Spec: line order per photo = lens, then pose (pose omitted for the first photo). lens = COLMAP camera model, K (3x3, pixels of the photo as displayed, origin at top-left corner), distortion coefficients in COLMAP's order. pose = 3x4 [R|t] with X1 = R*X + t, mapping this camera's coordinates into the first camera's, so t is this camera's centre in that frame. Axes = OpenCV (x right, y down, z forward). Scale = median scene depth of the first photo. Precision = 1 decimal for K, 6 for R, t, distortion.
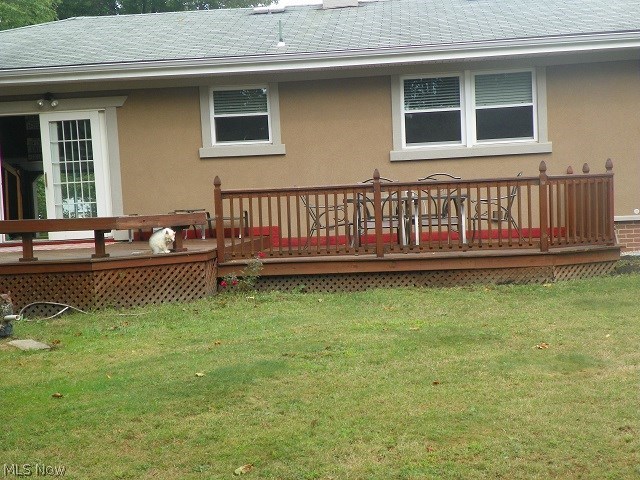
lens RADIAL K [[1085.9, 0, 320.0], [0, 1085.9, 240.0], [0, 0, 1]] dist [0.375590, -0.095543]
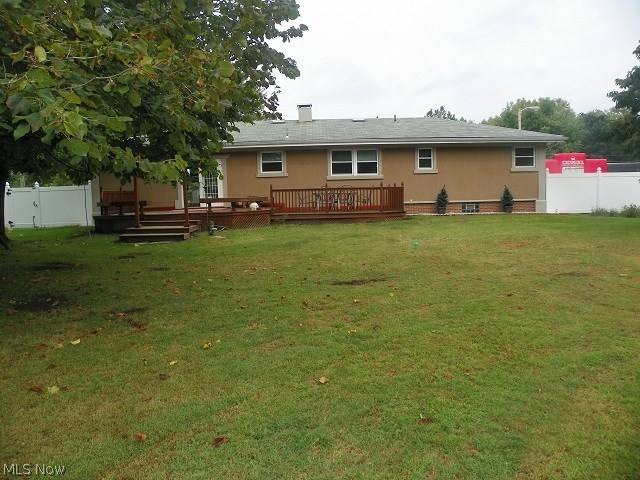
lens RADIAL K [[487.4, 0, 320.0], [0, 487.4, 240.0], [0, 0, 1]] dist [-0.005282, -0.000283]
pose [[0.995989, 0.011012, 0.088791, -0.068685], [-0.015614, 0.998561, 0.051312, 0.017894], [-0.088098, -0.052492, 0.994728, -0.263803]]
